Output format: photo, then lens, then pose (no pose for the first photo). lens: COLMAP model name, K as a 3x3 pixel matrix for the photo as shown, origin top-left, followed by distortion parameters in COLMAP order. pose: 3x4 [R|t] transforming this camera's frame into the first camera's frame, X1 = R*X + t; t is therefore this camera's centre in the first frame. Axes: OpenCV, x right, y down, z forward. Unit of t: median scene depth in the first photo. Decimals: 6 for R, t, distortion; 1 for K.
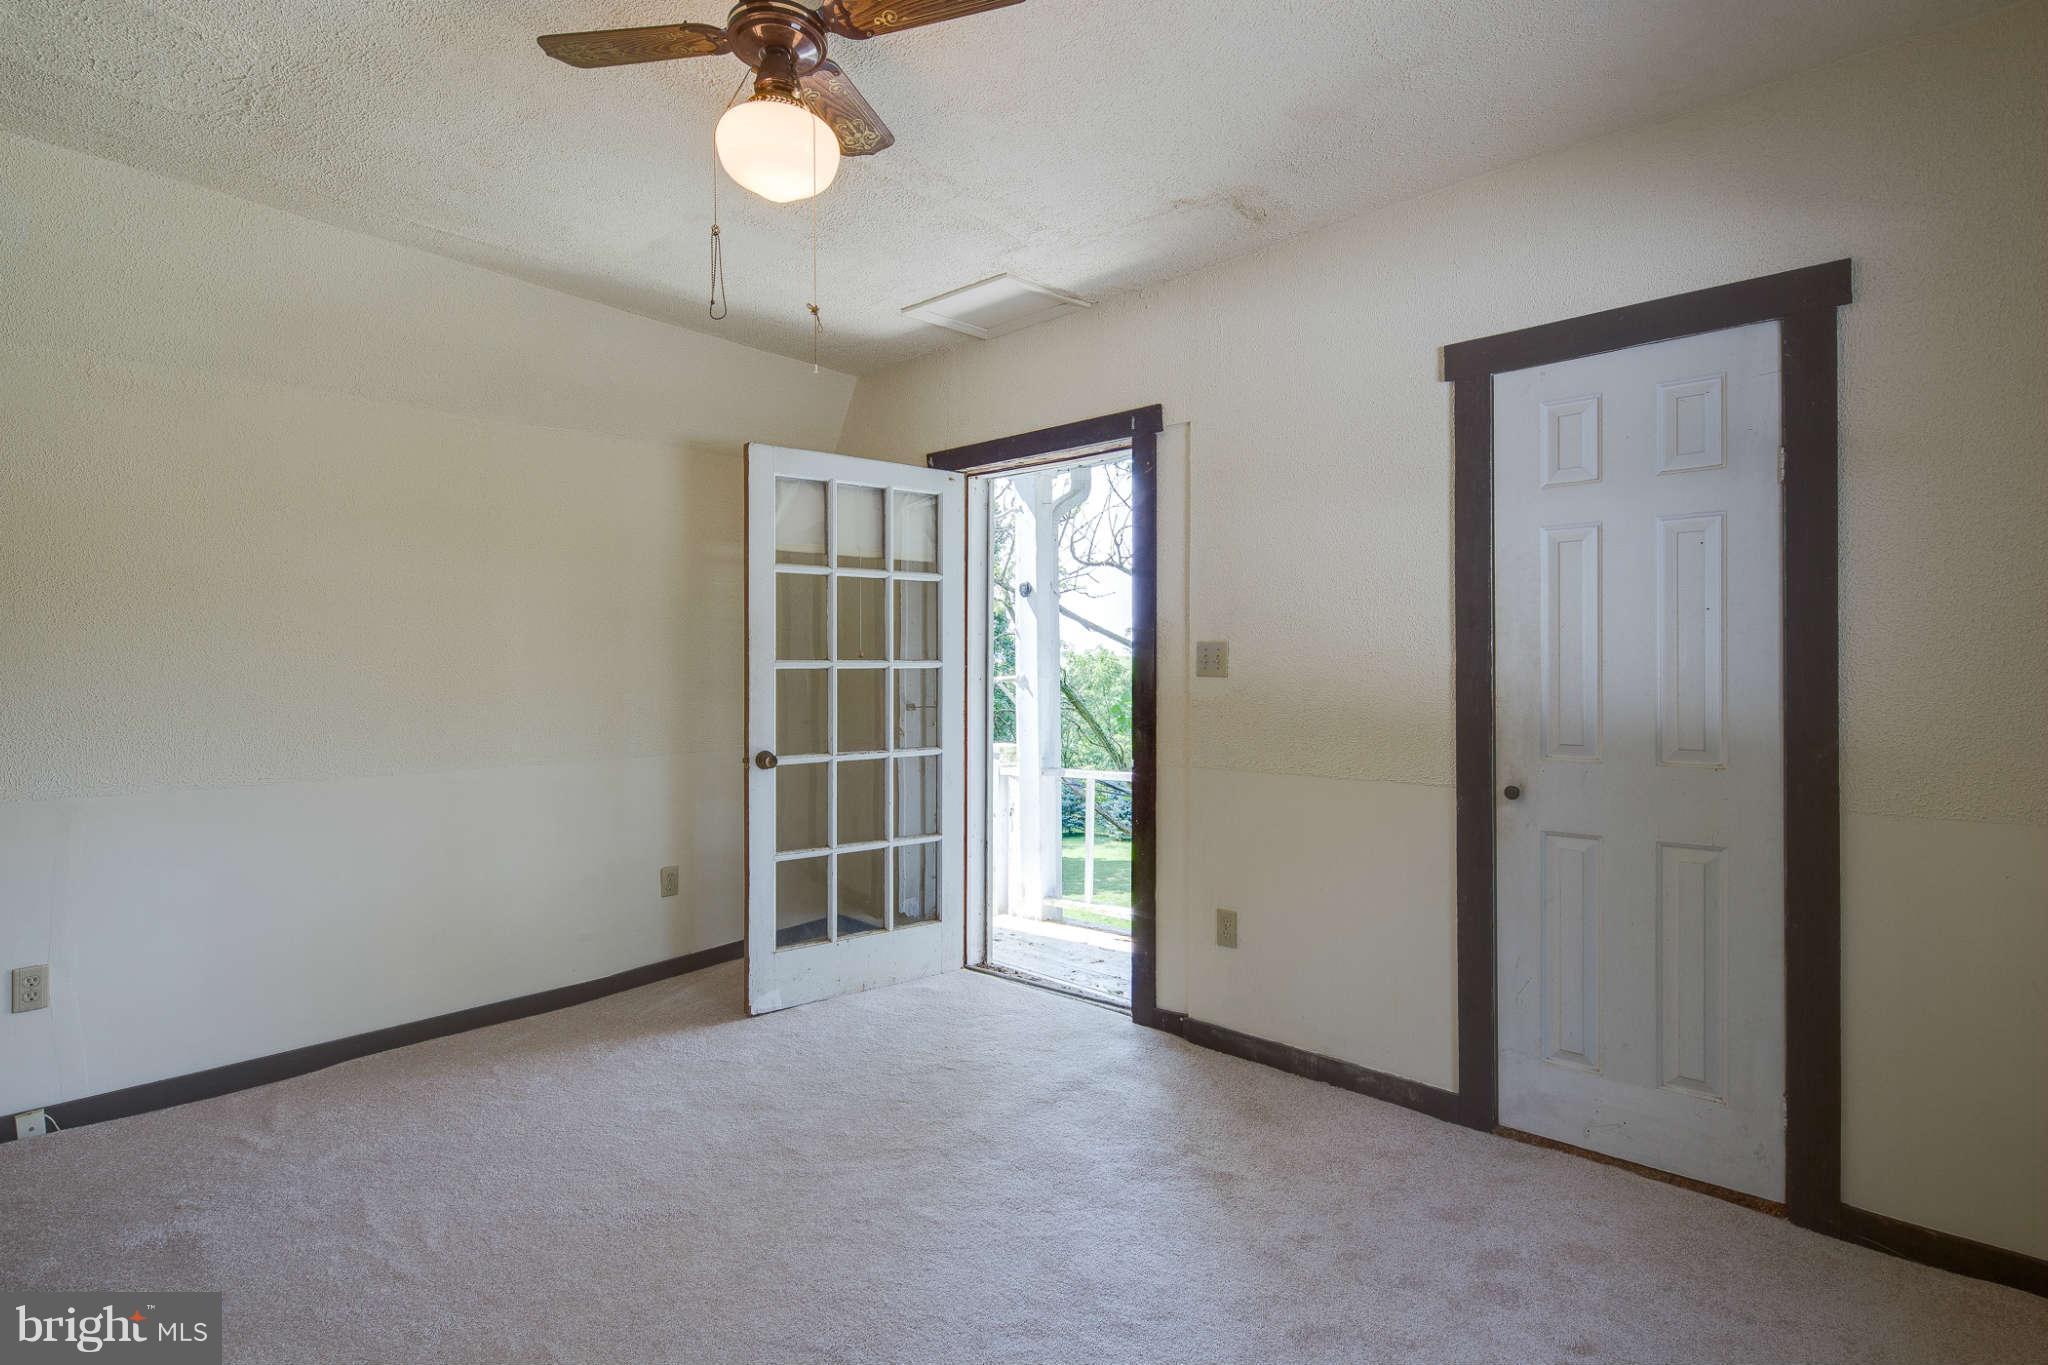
lens RADIAL K [[1010.7, 0, 1009.2], [0, 1010.7, 670.6], [0, 0, 1]] dist [0.002872, -0.001971]
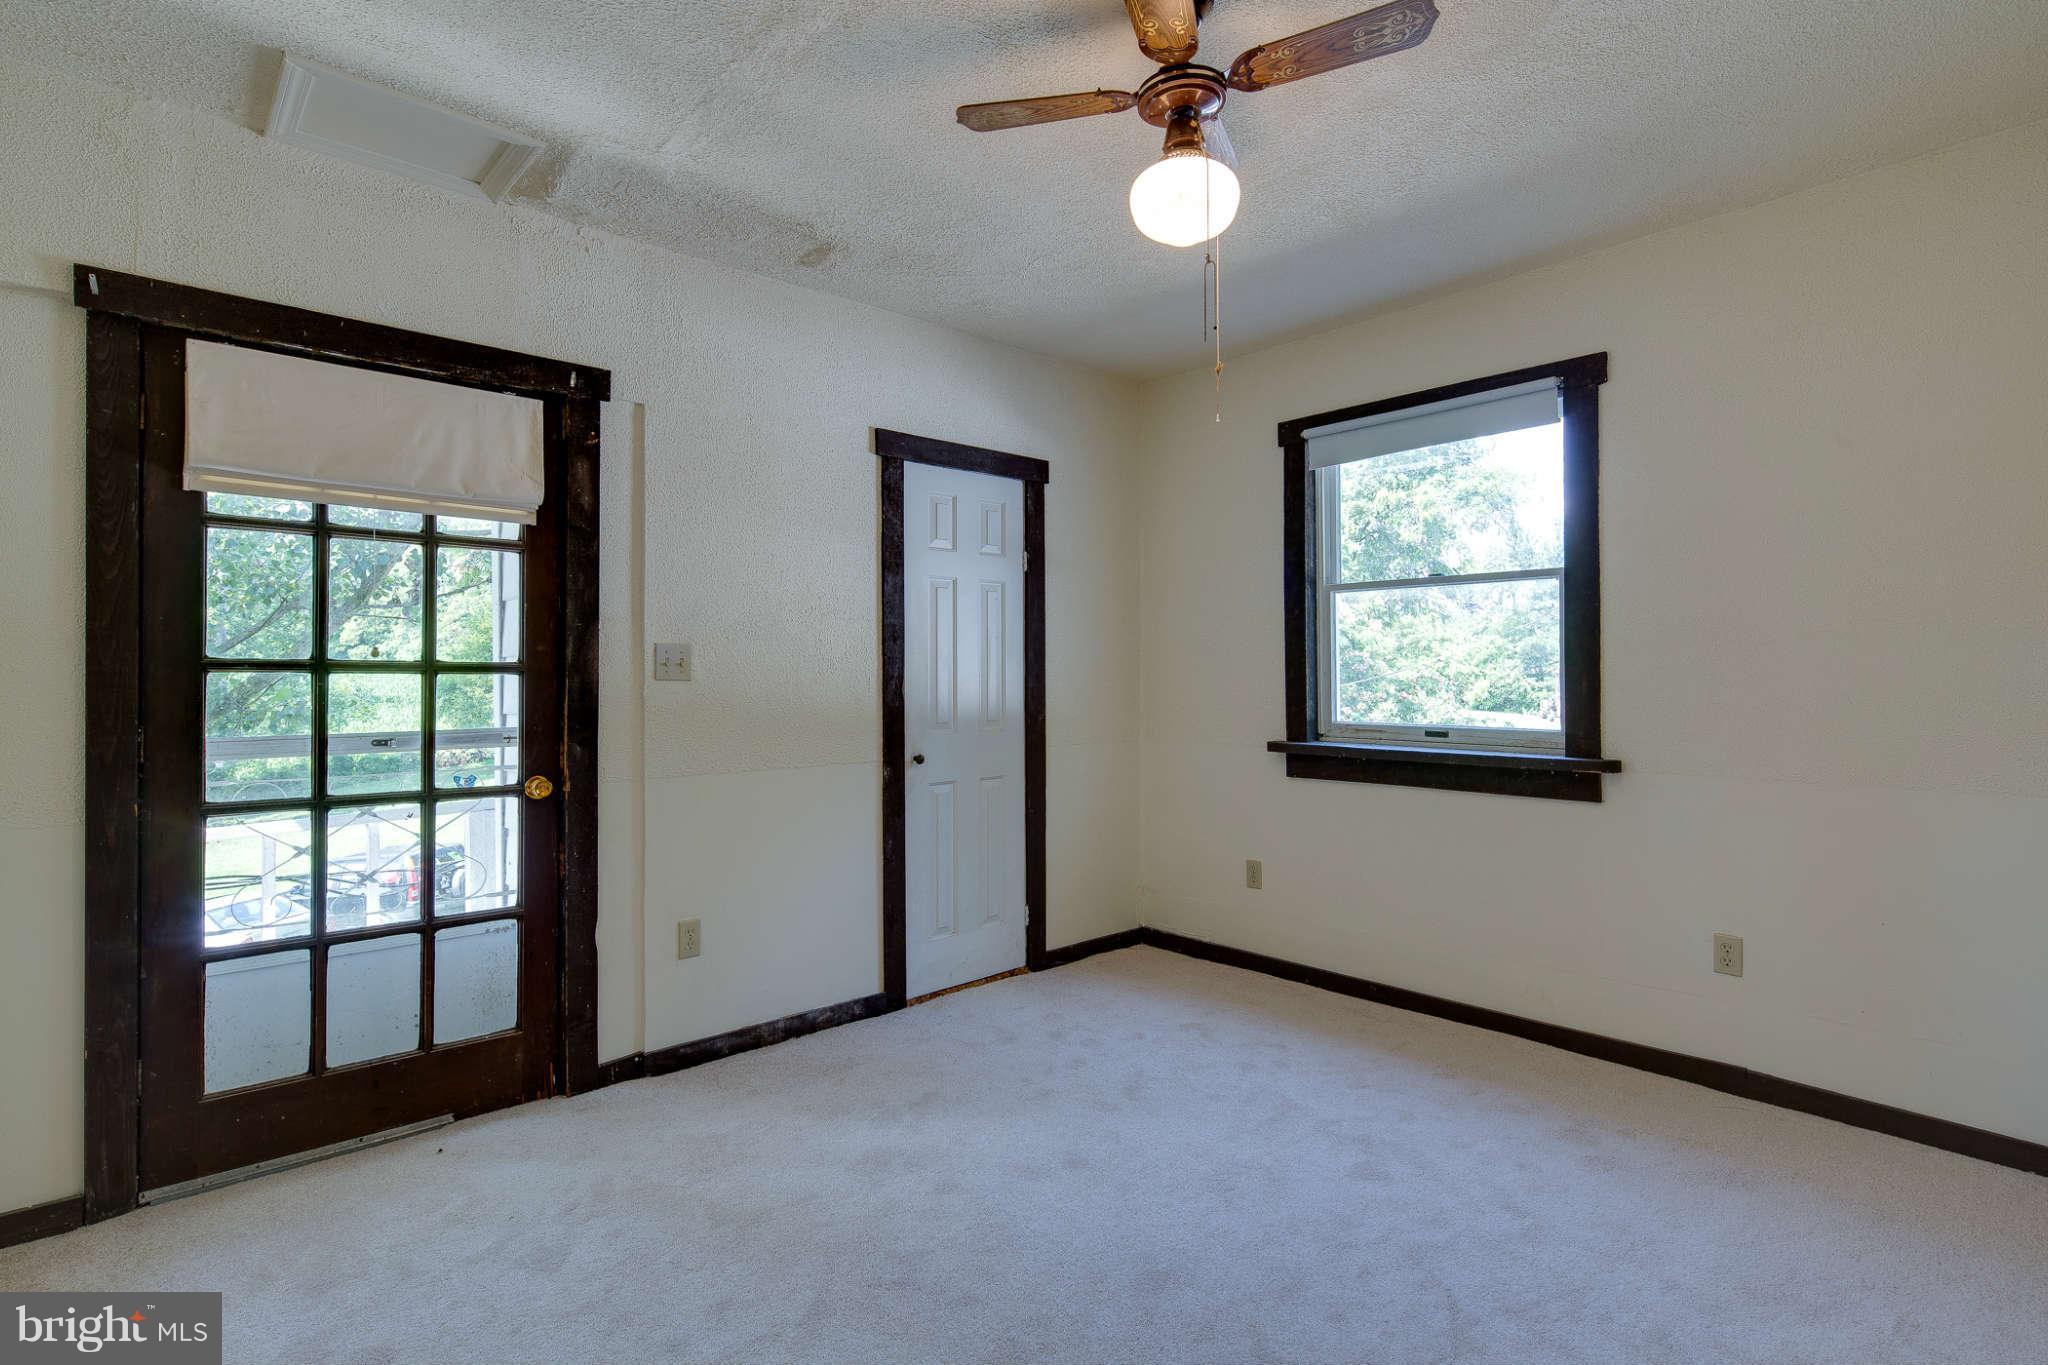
lens RADIAL K [[1010.7, 0, 1009.6], [0, 1010.7, 679.4], [0, 0, 1]] dist [0.002872, -0.001971]
pose [[0.076537, 0.004875, 0.997055, -0.901237], [0.016584, 0.999843, -0.006162, 0.019236], [-0.996929, 0.017007, 0.076444, 0.753868]]
